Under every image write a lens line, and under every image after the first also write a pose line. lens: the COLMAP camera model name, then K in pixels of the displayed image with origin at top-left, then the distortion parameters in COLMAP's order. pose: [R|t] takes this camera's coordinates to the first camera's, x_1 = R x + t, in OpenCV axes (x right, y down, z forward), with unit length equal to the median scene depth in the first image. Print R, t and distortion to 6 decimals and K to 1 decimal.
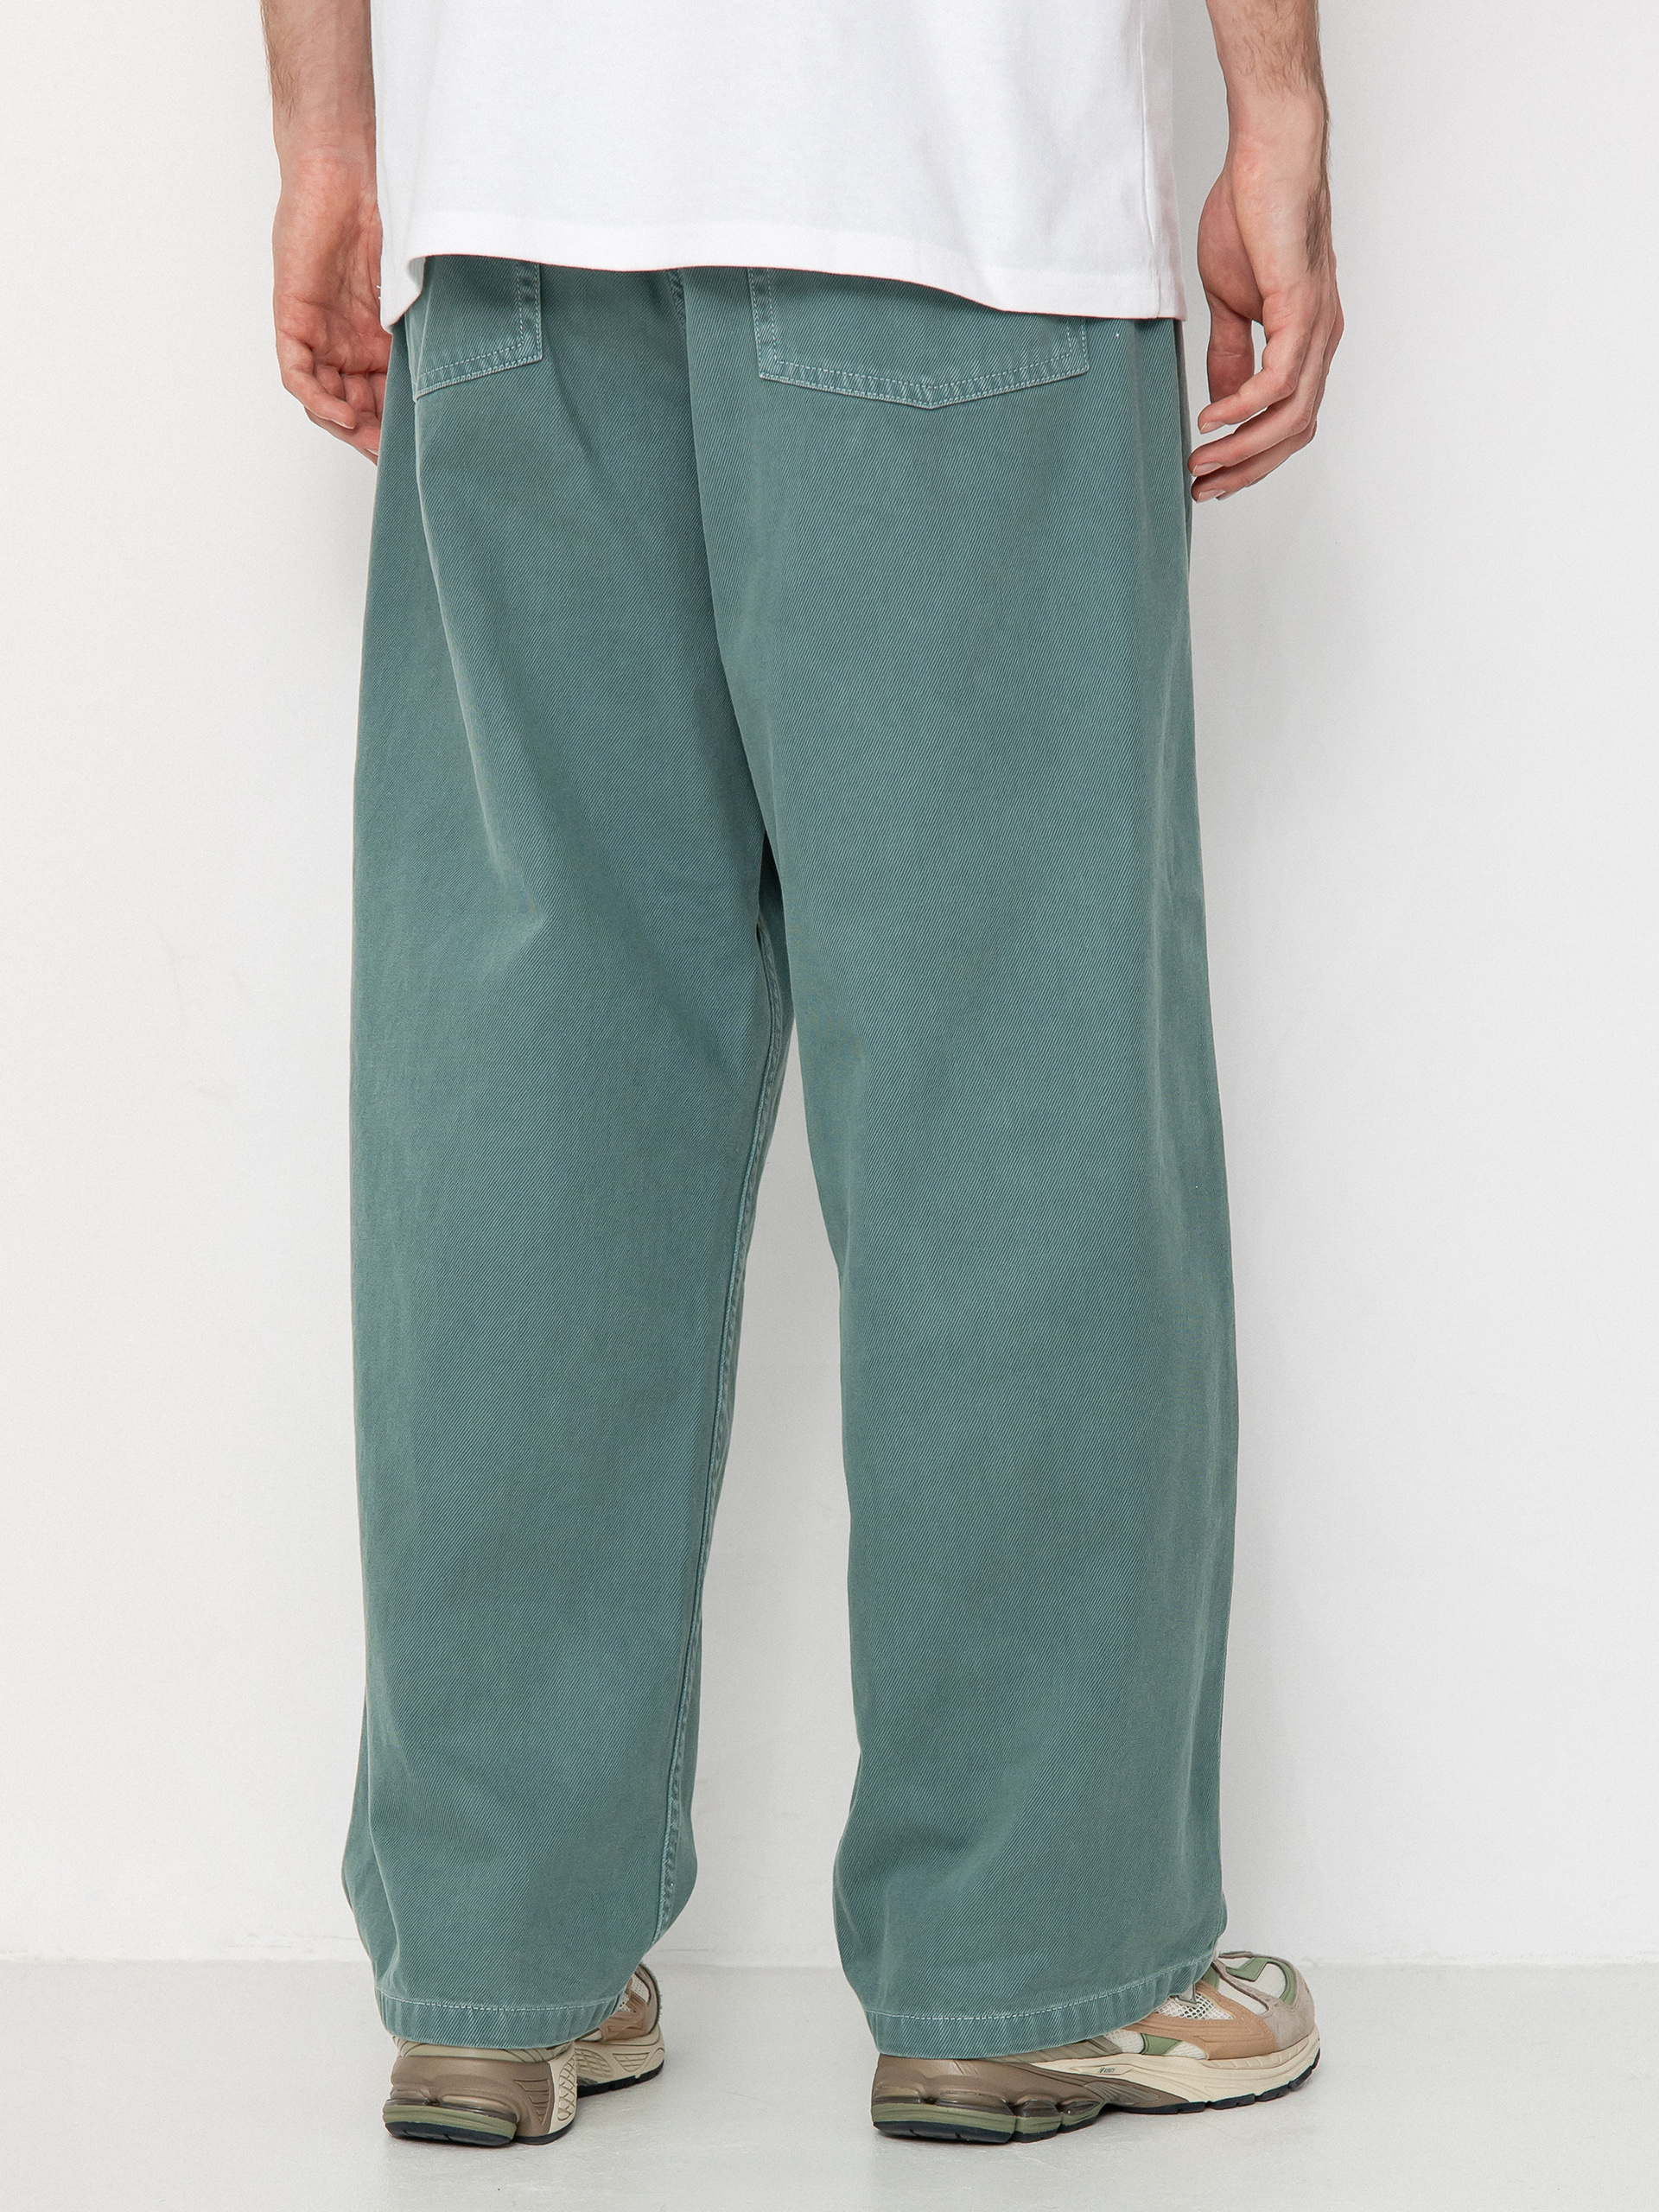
lens RADIAL K [[4337.5, 0, 829.5], [0, 4337.5, 1106.0], [0, 0, 1]] dist [-0.065102, -0.149662]
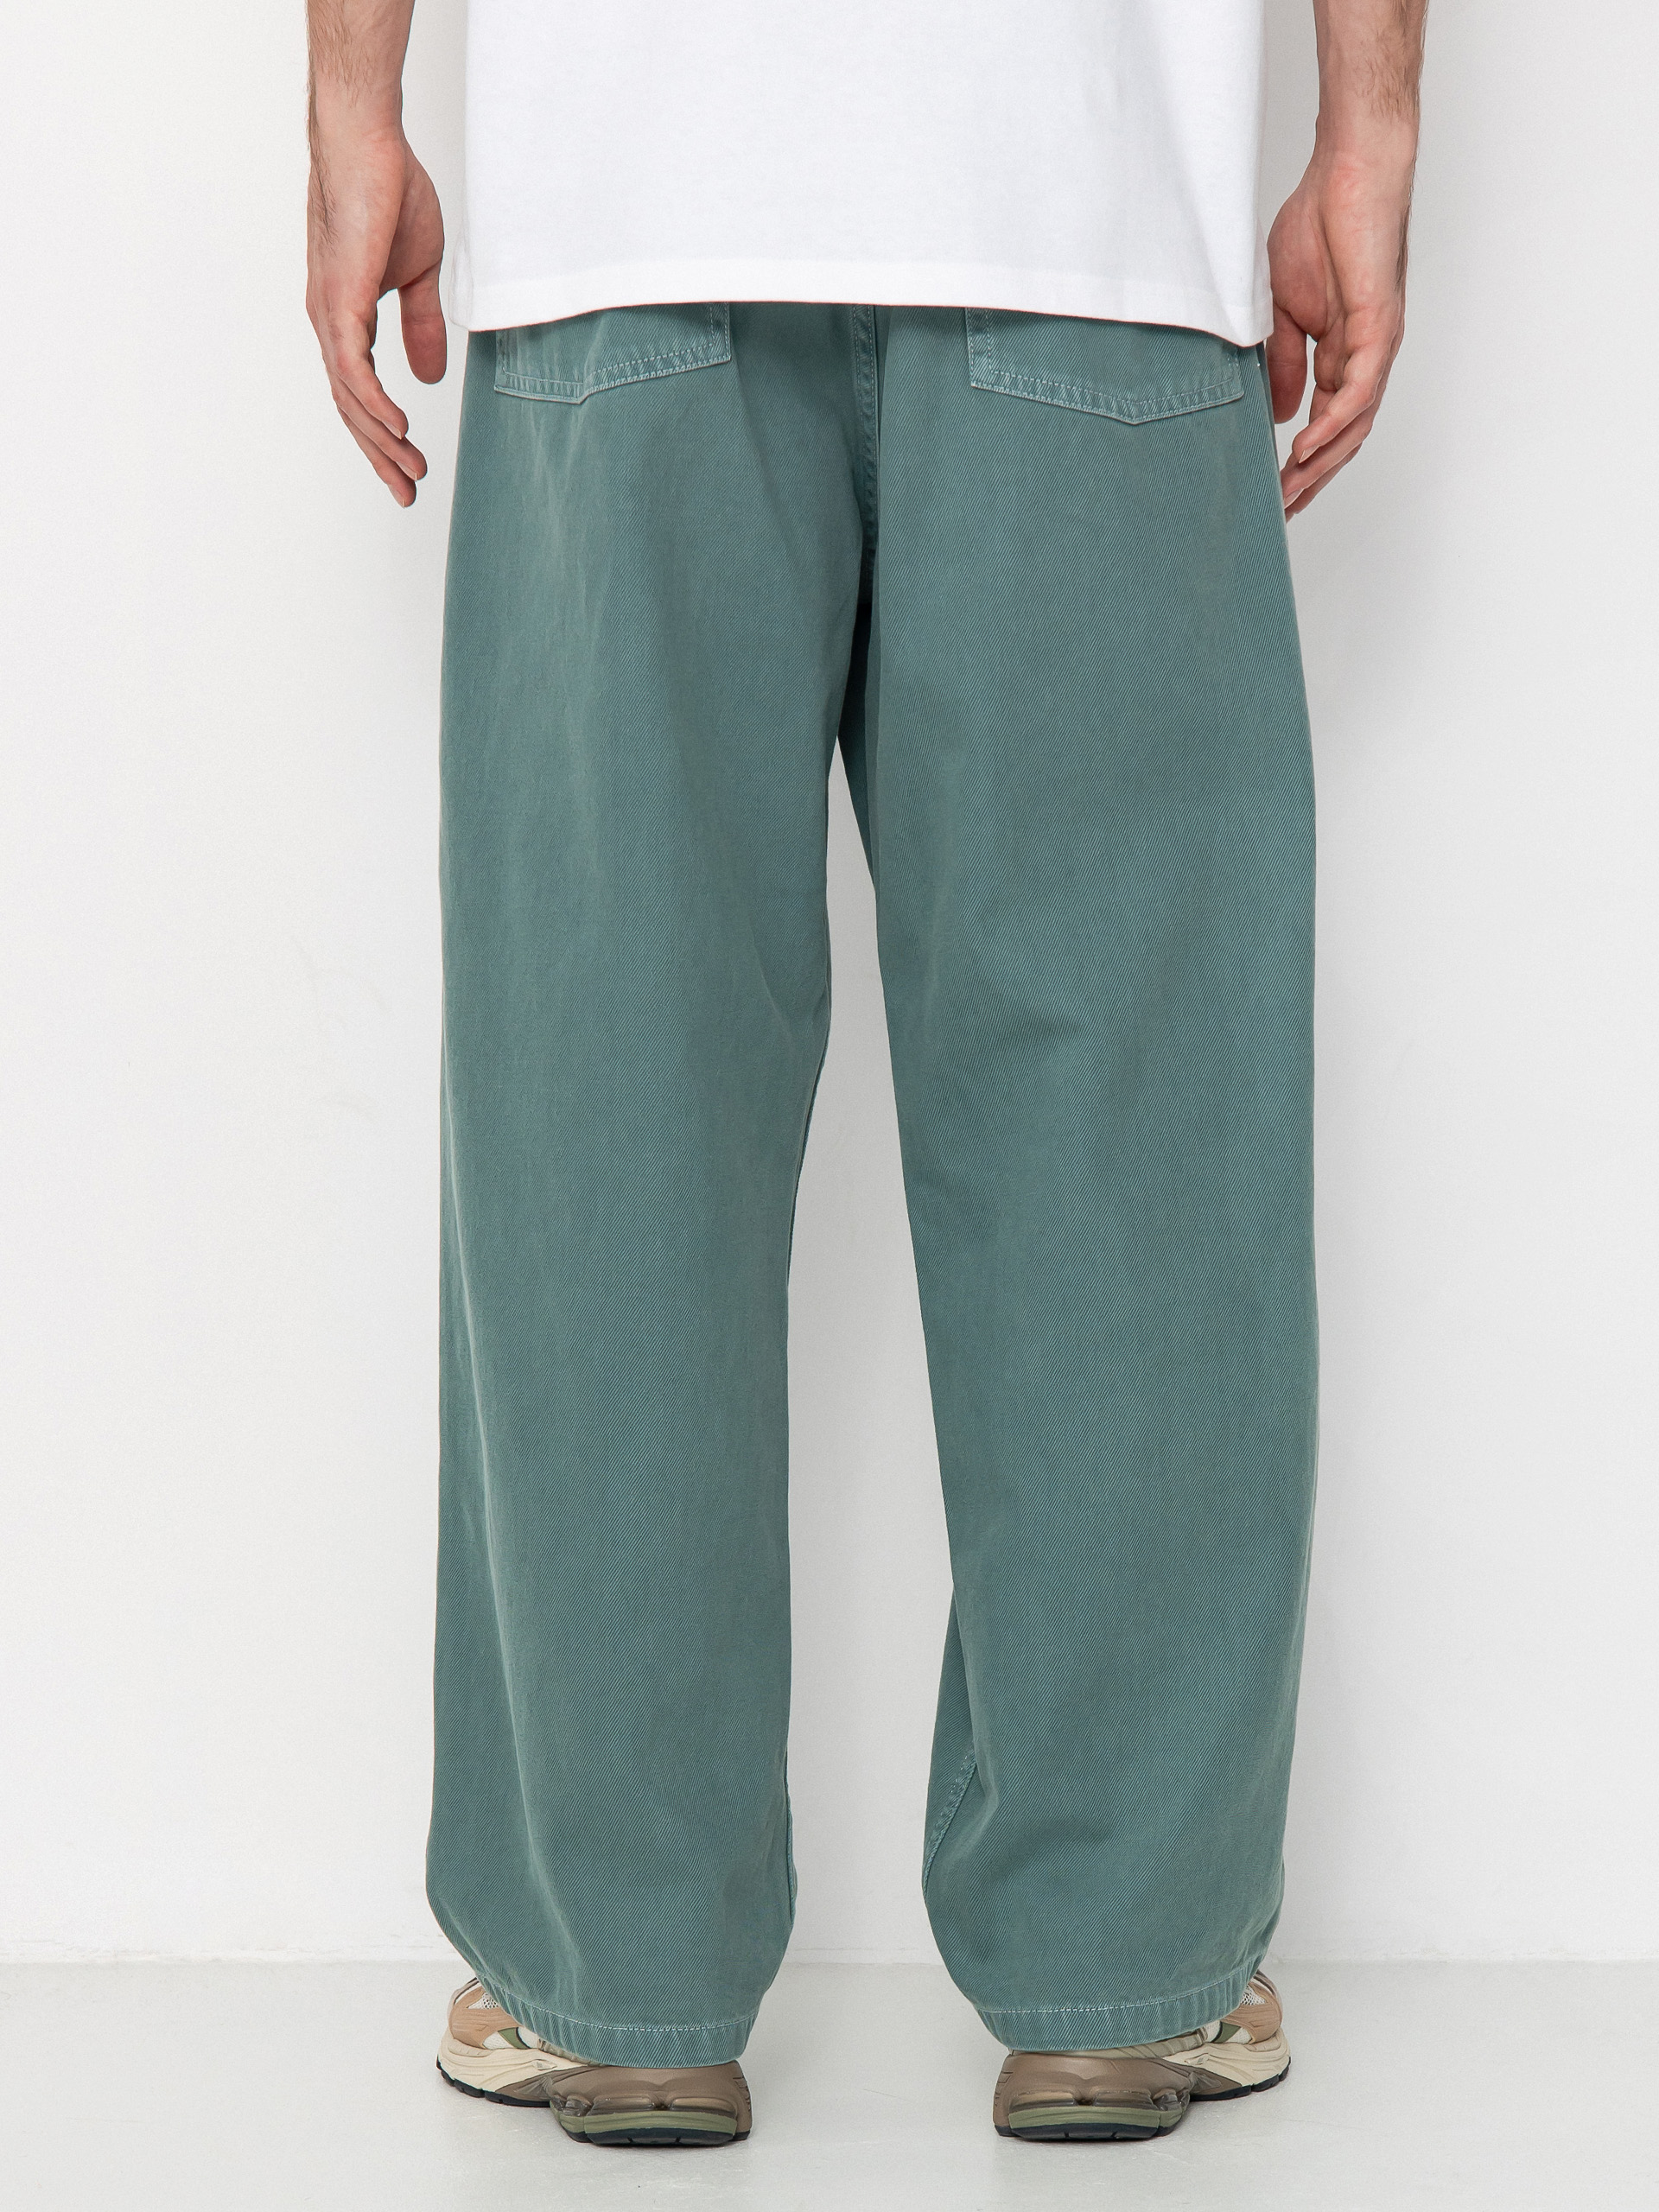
lens RADIAL K [[4337.5, 0, 829.5], [0, 4337.5, 1106.0], [0, 0, 1]] dist [-0.065102, -0.149662]
pose [[0.934228, -0.015918, 0.356320, -0.405157], [0.024451, 0.999512, -0.019455, 0.017119], [-0.355837, 0.026888, 0.934161, 0.077981]]
